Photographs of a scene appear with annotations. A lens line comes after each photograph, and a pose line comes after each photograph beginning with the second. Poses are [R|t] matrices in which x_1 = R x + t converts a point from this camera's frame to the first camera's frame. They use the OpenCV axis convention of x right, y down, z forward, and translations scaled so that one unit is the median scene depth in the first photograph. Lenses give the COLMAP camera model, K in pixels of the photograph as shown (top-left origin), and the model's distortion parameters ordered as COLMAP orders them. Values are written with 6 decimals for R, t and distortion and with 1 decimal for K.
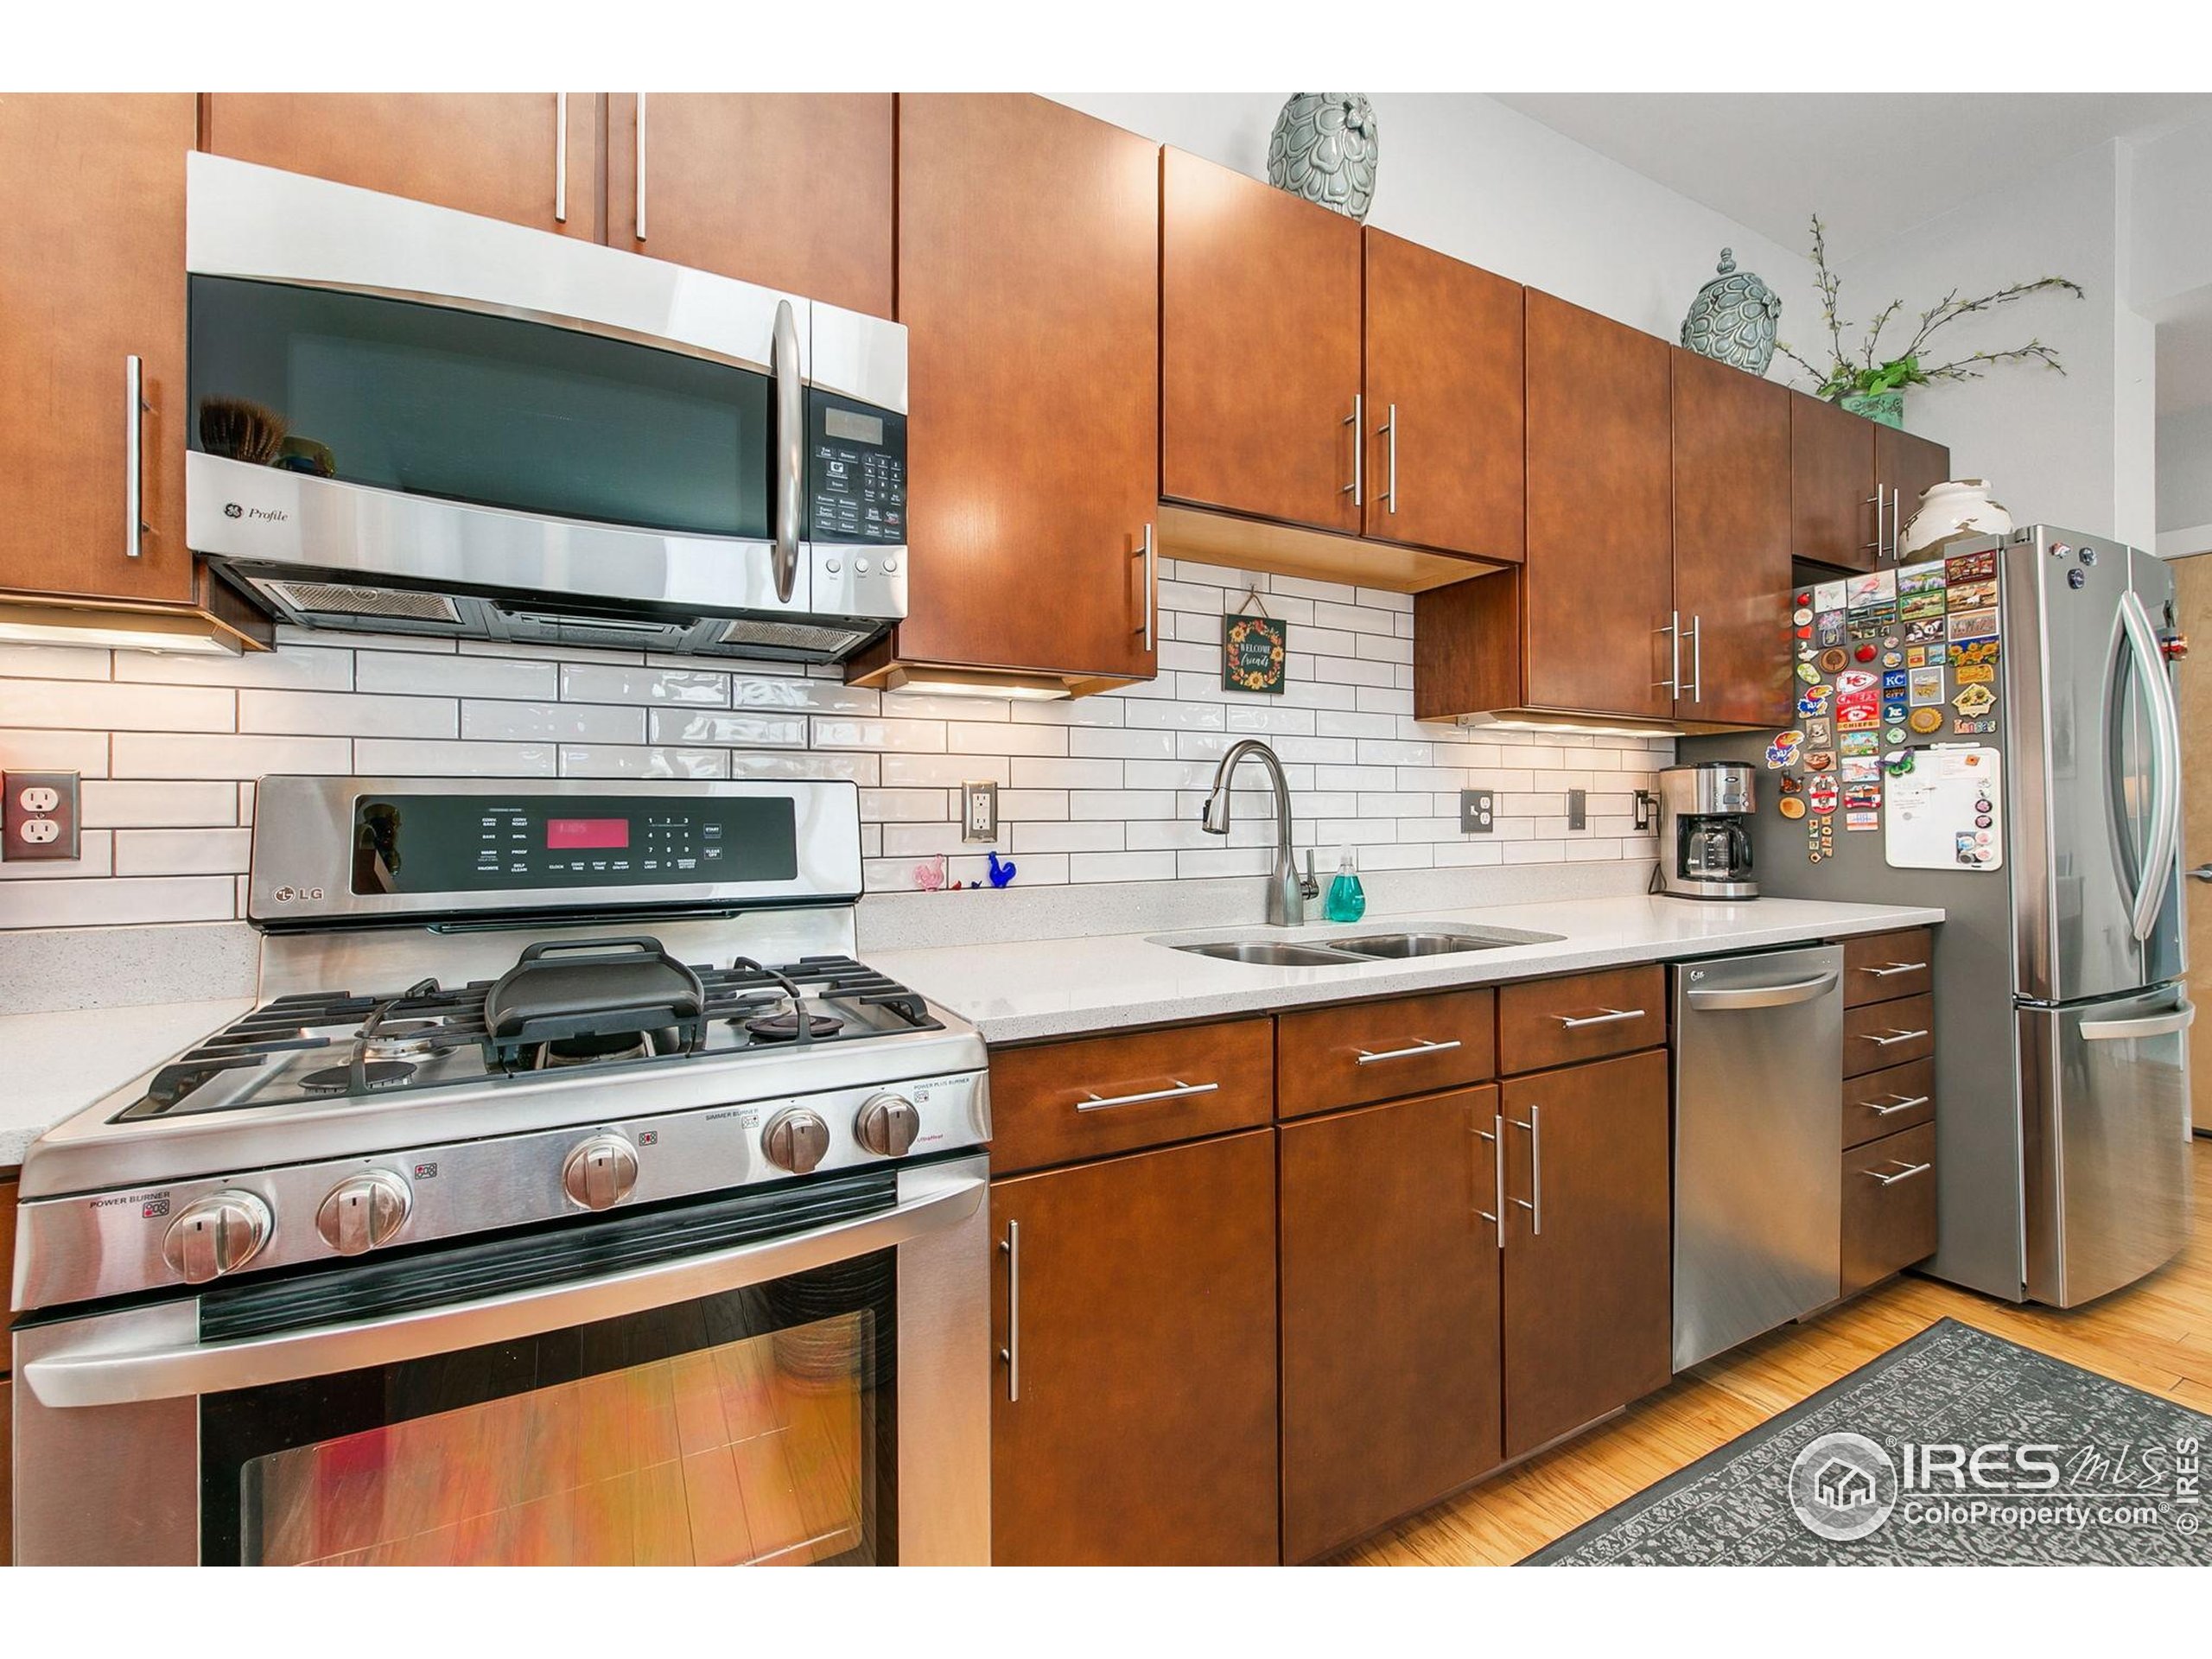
lens RADIAL K [[964.9, 0, 1110.8], [0, 964.9, 811.2], [0, 0, 1]] dist [0.001895, -0.001393]
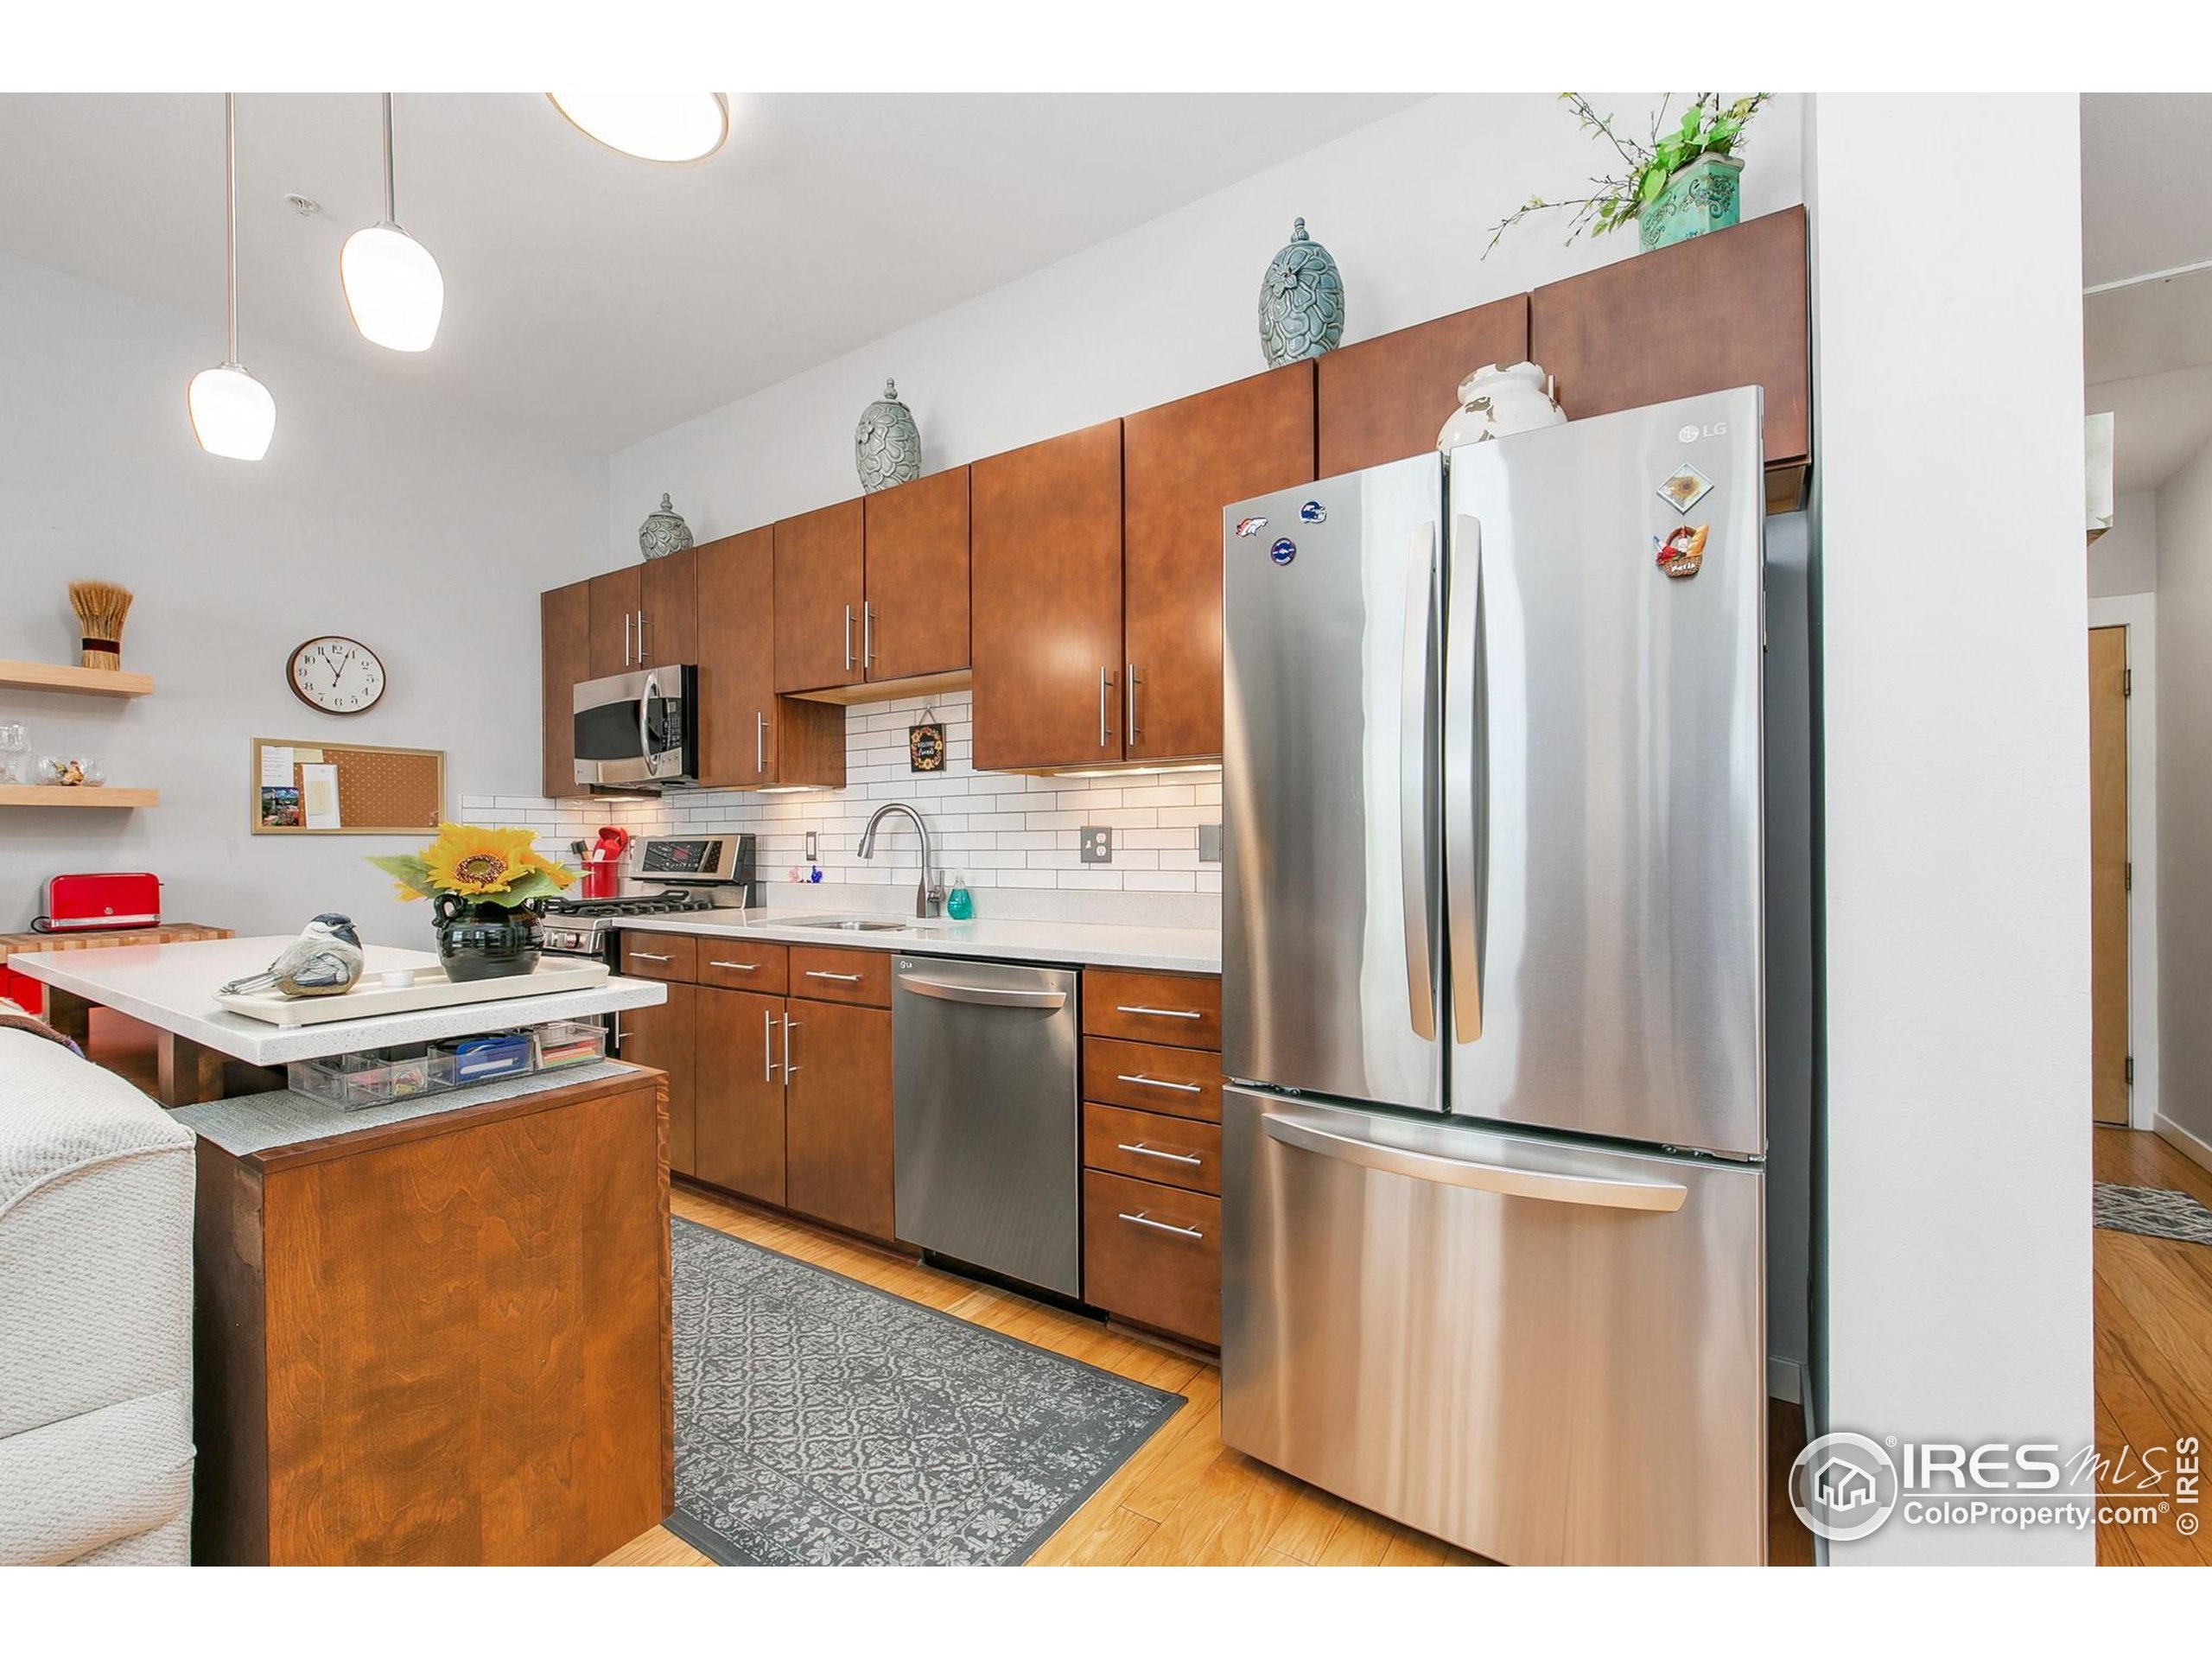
lens RADIAL K [[964.9, 0, 1095.5], [0, 964.9, 839.3], [0, 0, 1]] dist [0.001895, -0.001393]
pose [[0.444260, -0.005767, -0.895880, 1.729252], [0.004876, 0.999980, -0.004020, -0.002656], [0.895885, -0.002582, 0.444279, 0.542739]]
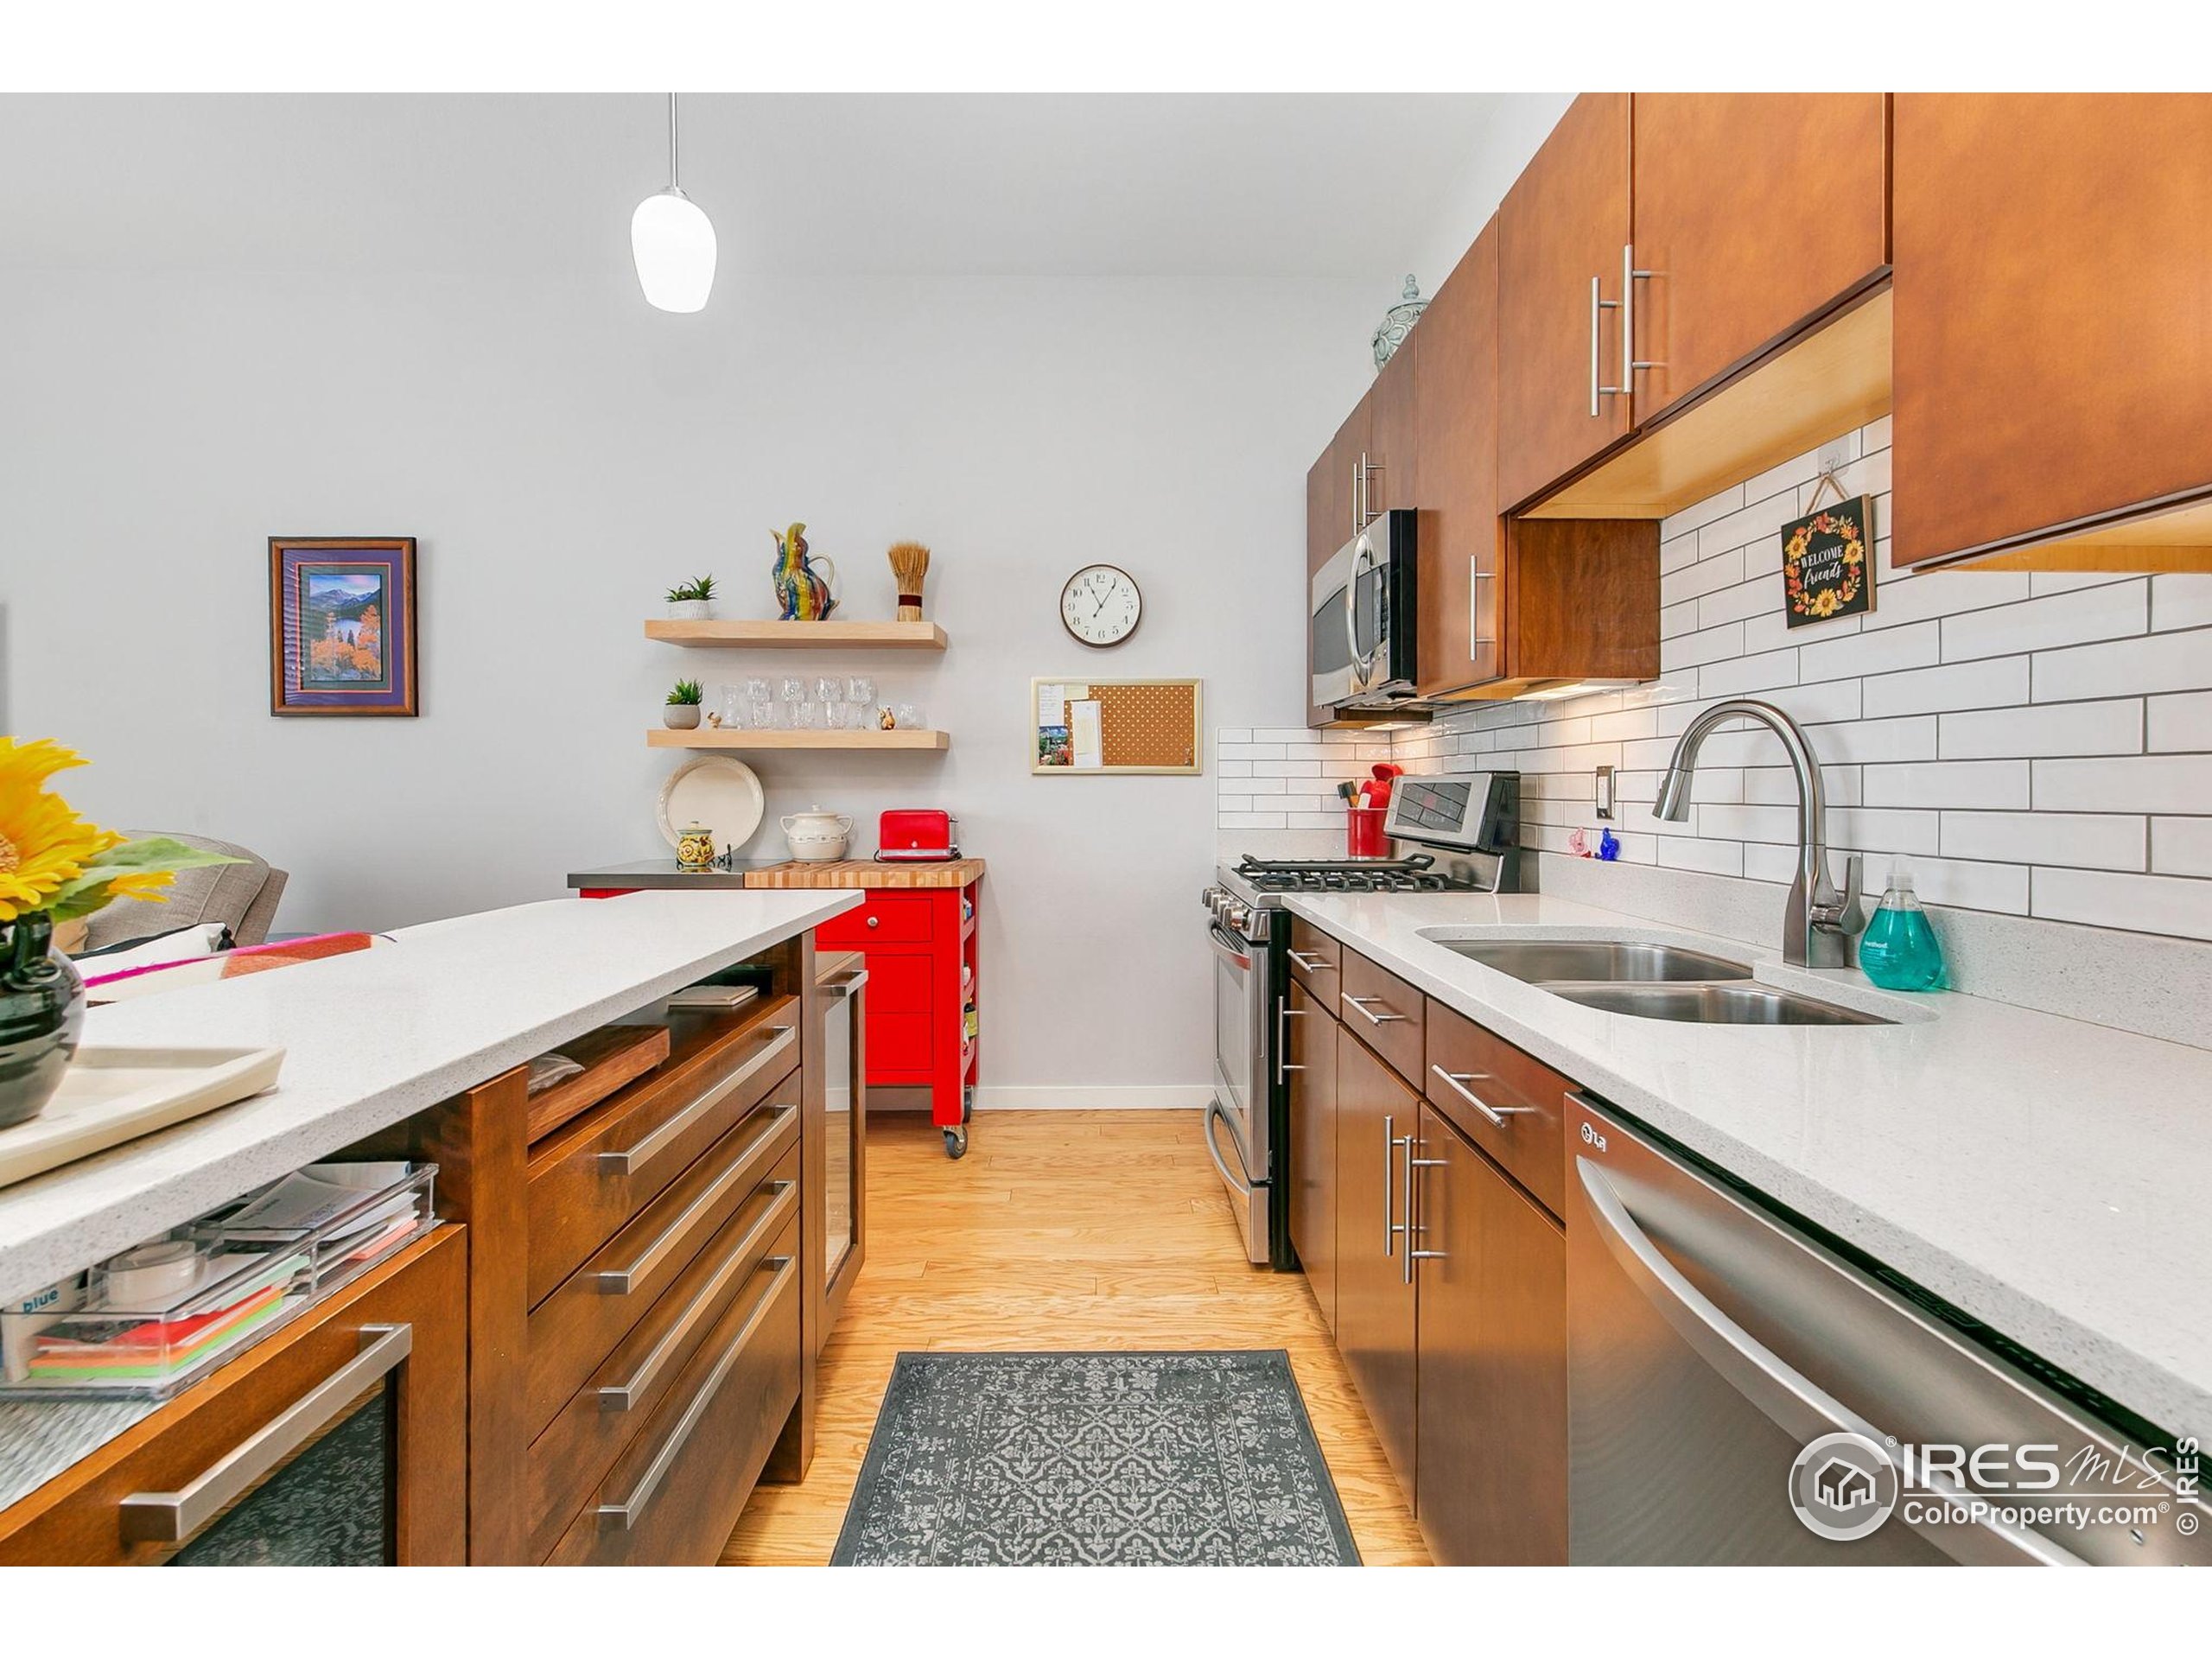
lens RADIAL K [[964.9, 0, 1108.6], [0, 964.9, 787.9], [0, 0, 1]] dist [0.001895, -0.001393]
pose [[-0.468876, -0.000314, -0.883264, 1.000231], [-0.003691, 0.999992, 0.001604, -0.004057], [0.883256, 0.004013, -0.468873, 0.882412]]
